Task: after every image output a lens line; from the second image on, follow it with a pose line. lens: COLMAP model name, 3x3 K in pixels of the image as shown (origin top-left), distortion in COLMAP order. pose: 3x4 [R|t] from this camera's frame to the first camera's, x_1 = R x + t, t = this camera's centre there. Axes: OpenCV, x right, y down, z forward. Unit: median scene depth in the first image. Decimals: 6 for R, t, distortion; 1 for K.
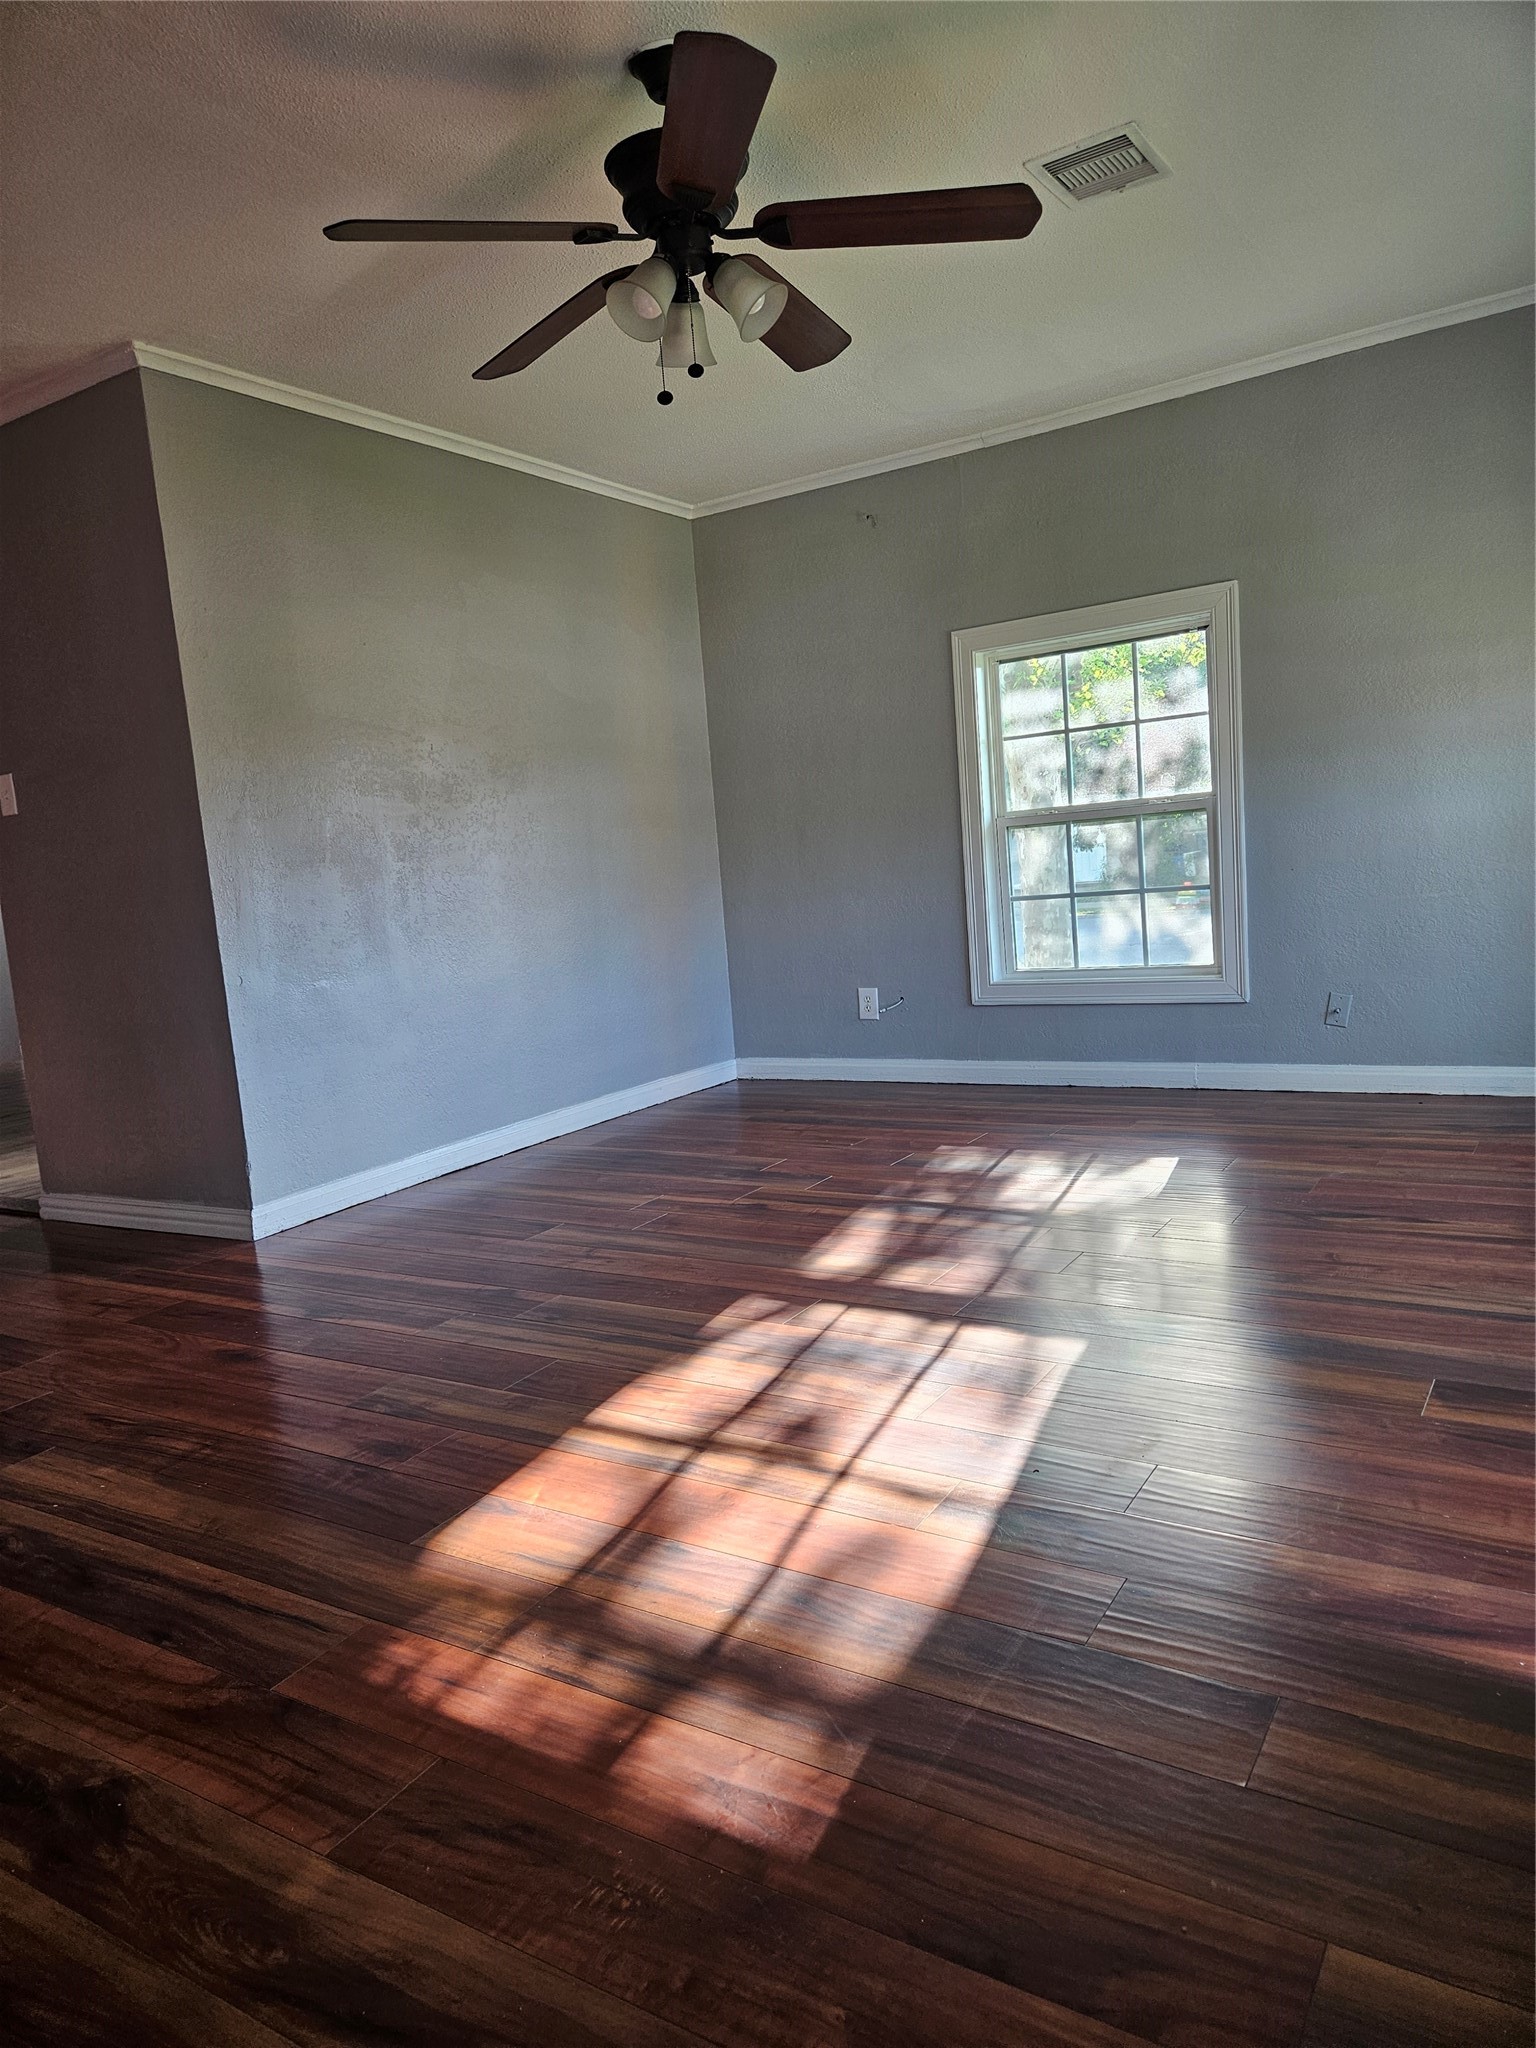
lens RADIAL K [[1358.2, 0, 768.5], [0, 1358.2, 1015.6], [0, 0, 1]] dist [0.084953, -0.076970]
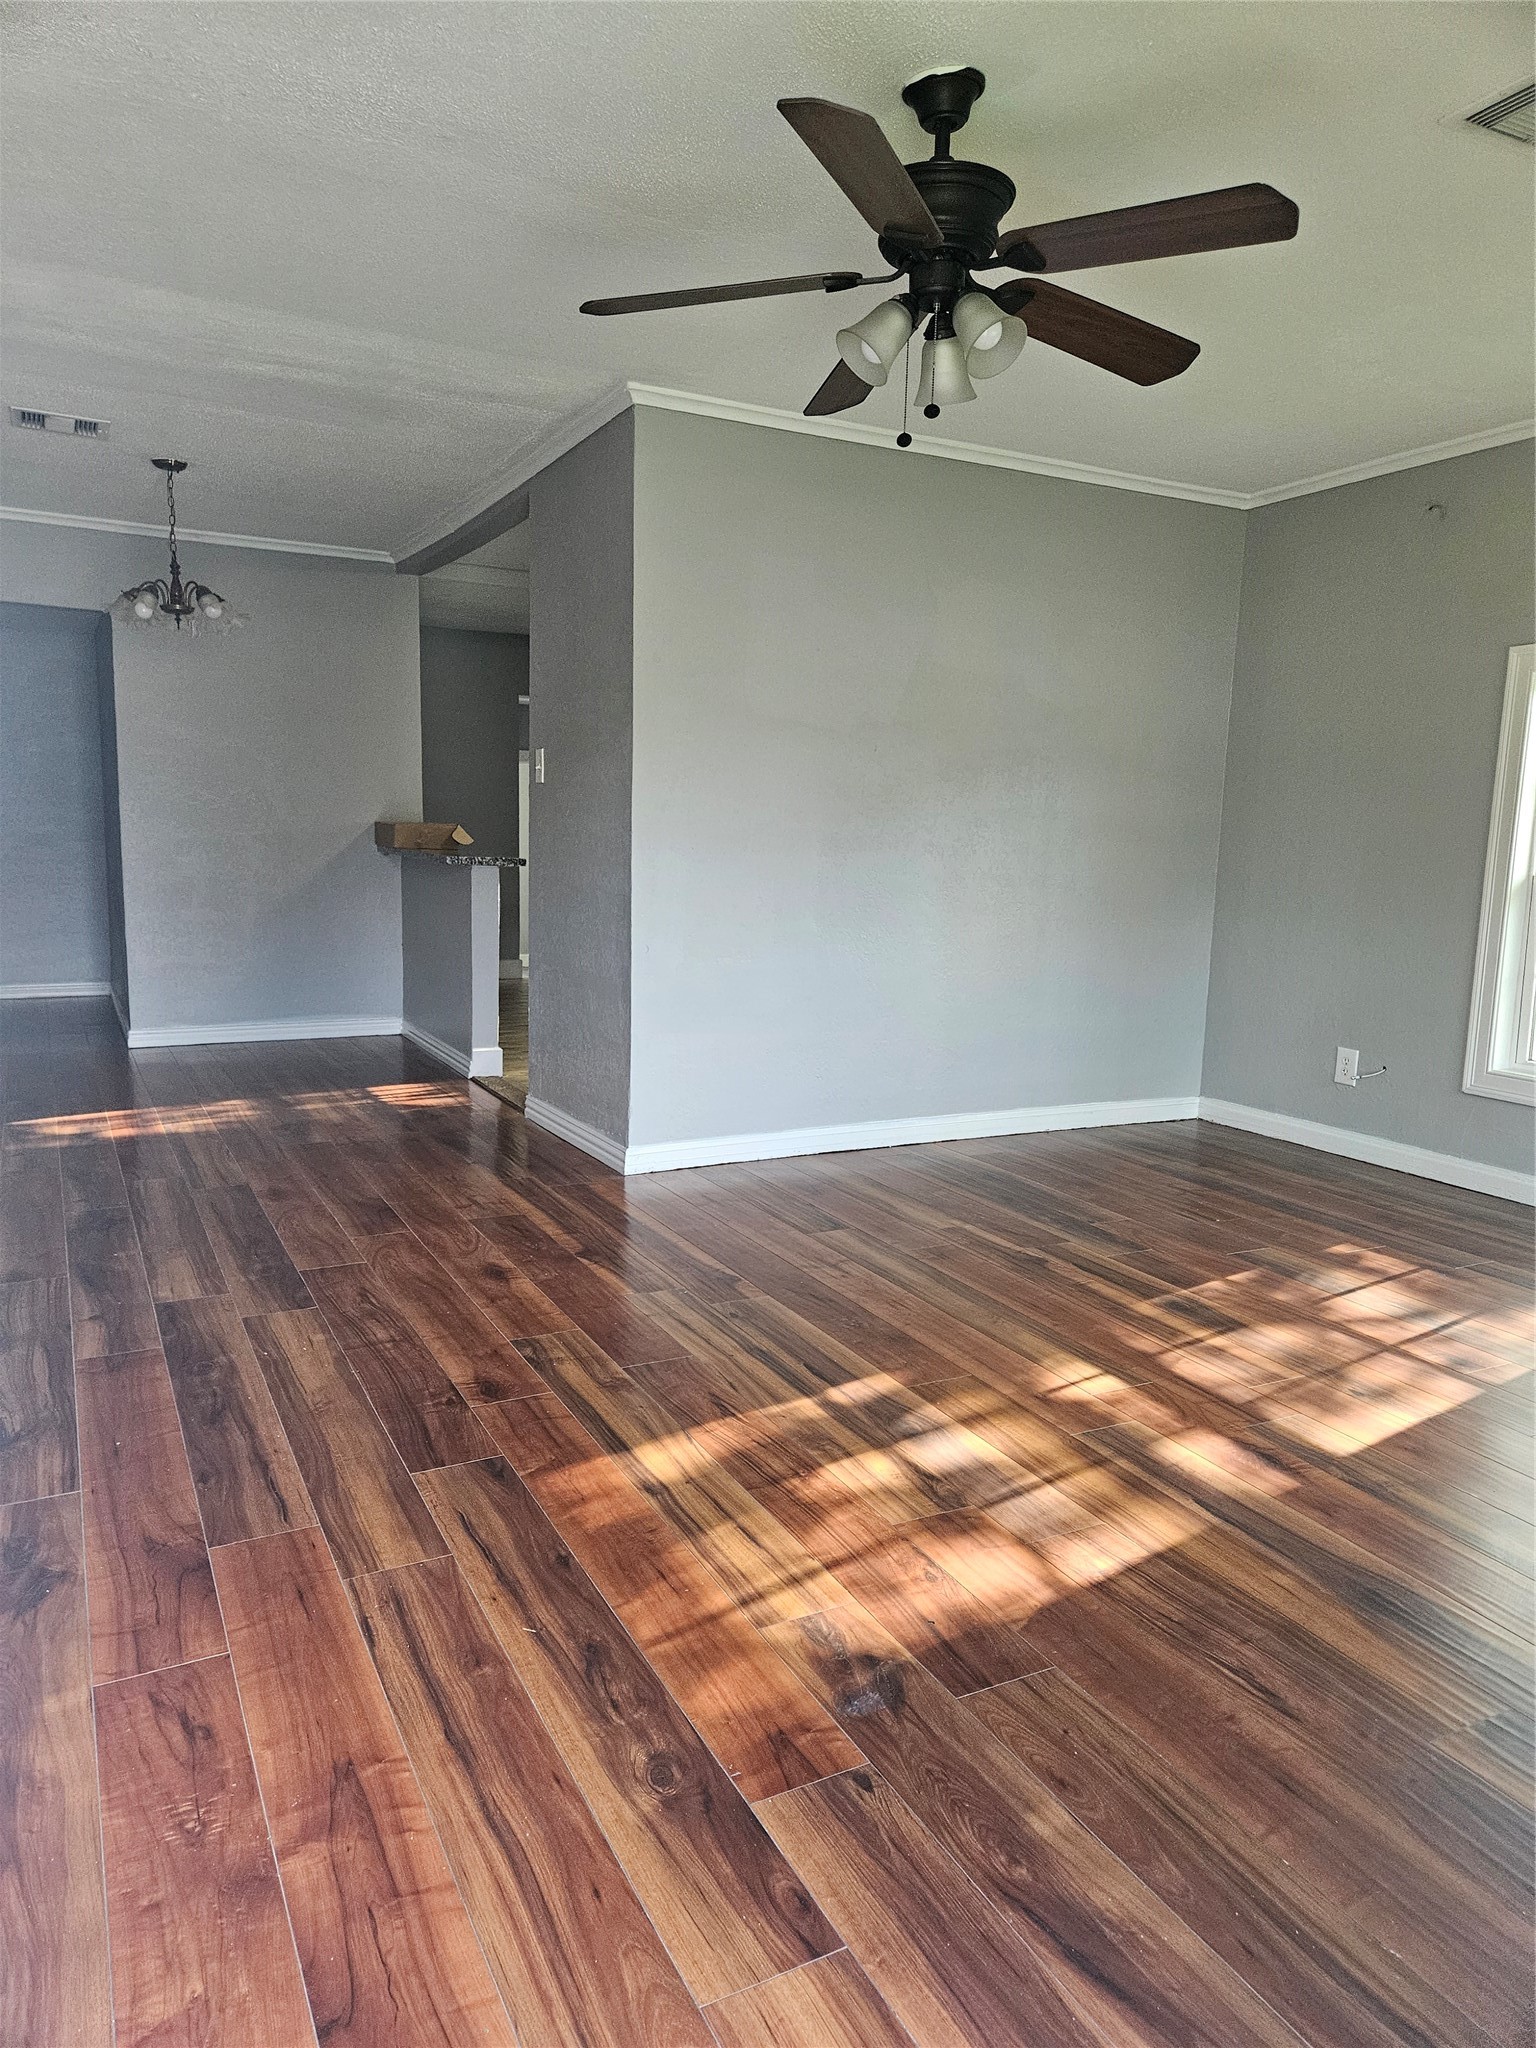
lens RADIAL K [[1359.1, 0, 793.2], [0, 1359.1, 1029.5], [0, 0, 1]] dist [0.082474, -0.076341]
pose [[0.860215, 0.174199, -0.479255, 0.306102], [-0.154901, 0.984695, 0.079884, -0.077880], [0.485836, 0.005519, 0.874033, 0.083135]]
